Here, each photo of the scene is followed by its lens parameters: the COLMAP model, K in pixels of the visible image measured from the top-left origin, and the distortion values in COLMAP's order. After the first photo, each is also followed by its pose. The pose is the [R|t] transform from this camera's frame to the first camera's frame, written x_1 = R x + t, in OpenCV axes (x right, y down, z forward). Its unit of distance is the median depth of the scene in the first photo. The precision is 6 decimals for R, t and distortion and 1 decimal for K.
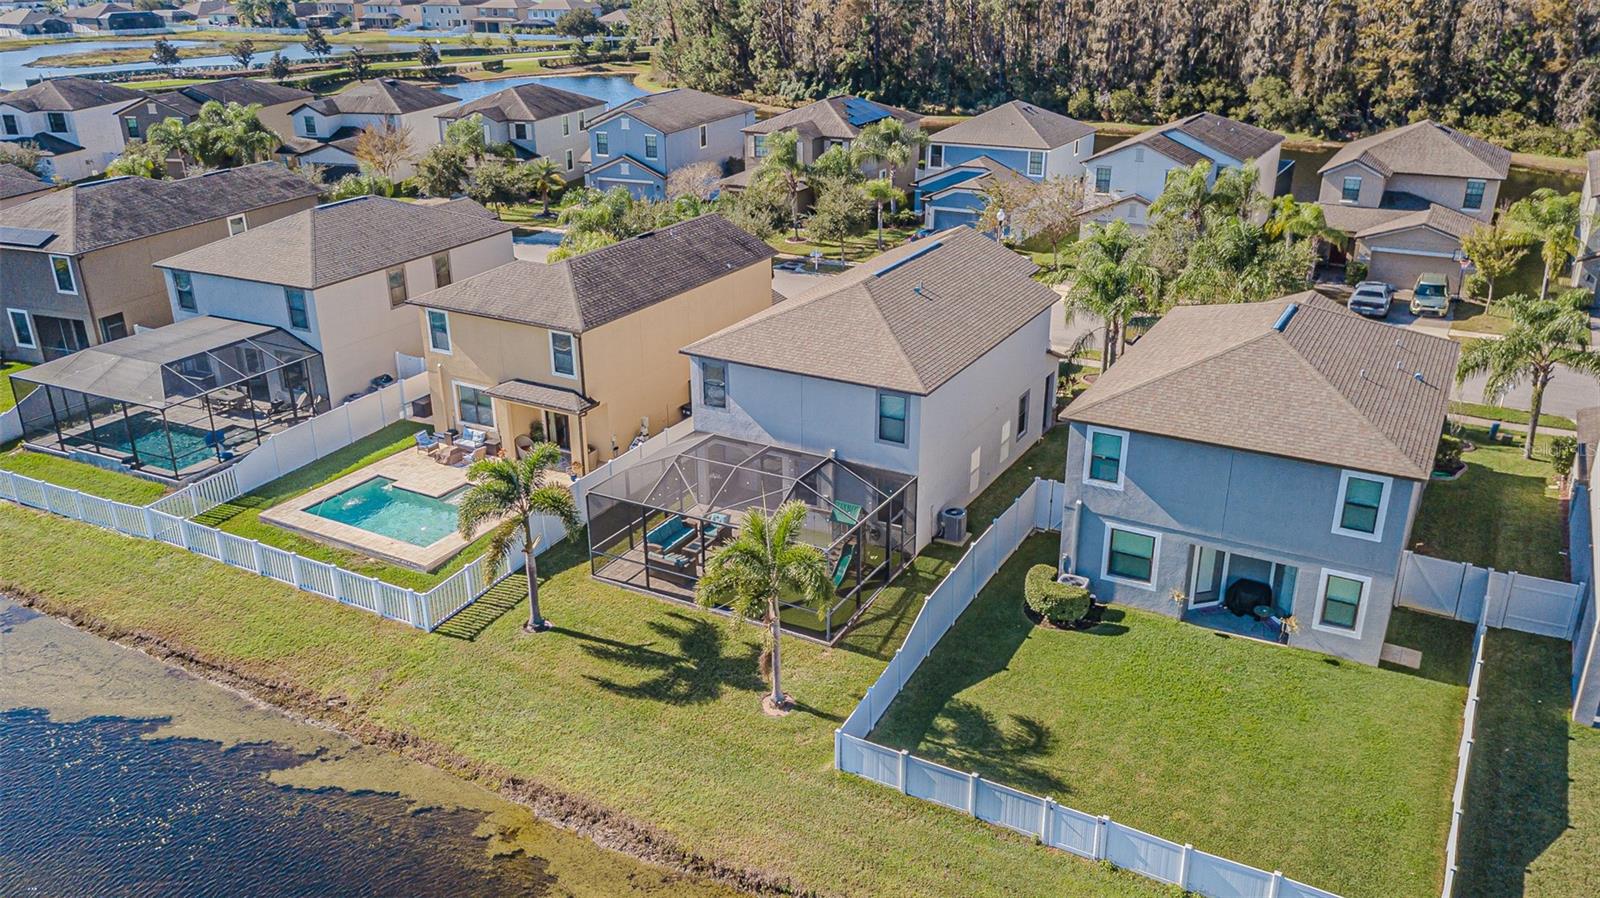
lens RADIAL K [[1233.0, 0, 788.0], [0, 1233.0, 449.9], [0, 0, 1]] dist [0.012482, 0.014809]
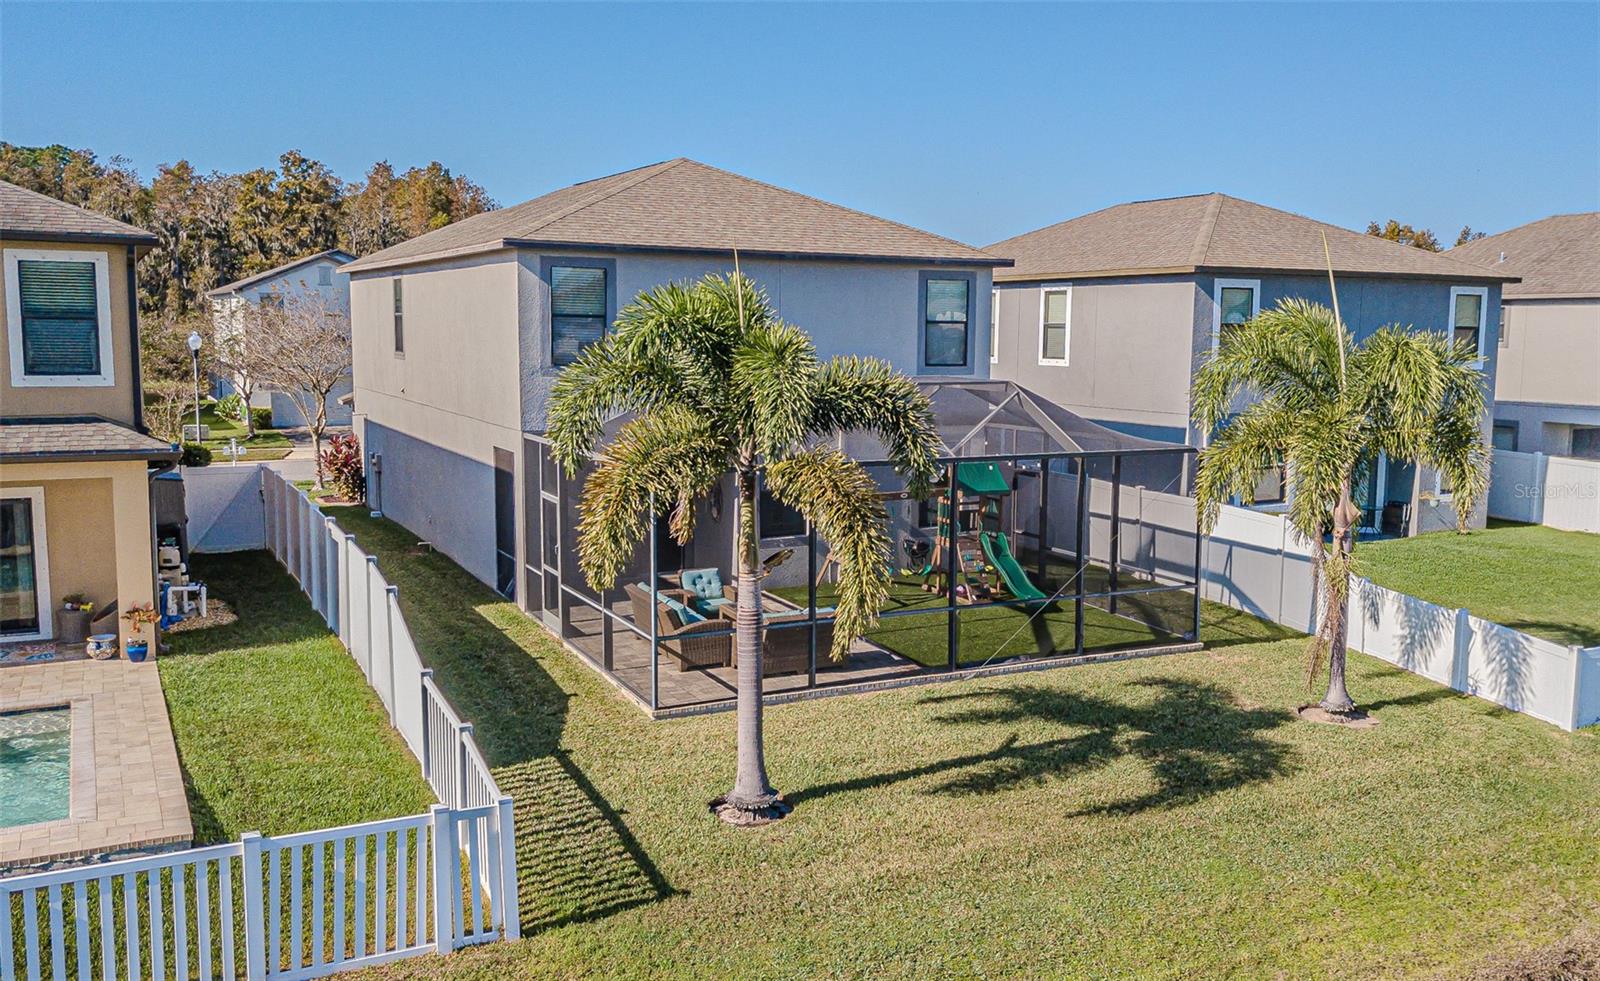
lens RADIAL K [[1440.5, 0, 884.3], [0, 1440.5, 495.4], [0, 0, 1]] dist [0.012893, 0.006123]
pose [[0.521922, -0.086201, 0.848626, -0.486460], [0.305761, 0.947674, -0.091787, 0.099631], [-0.796308, 0.307383, 0.520969, 0.678320]]
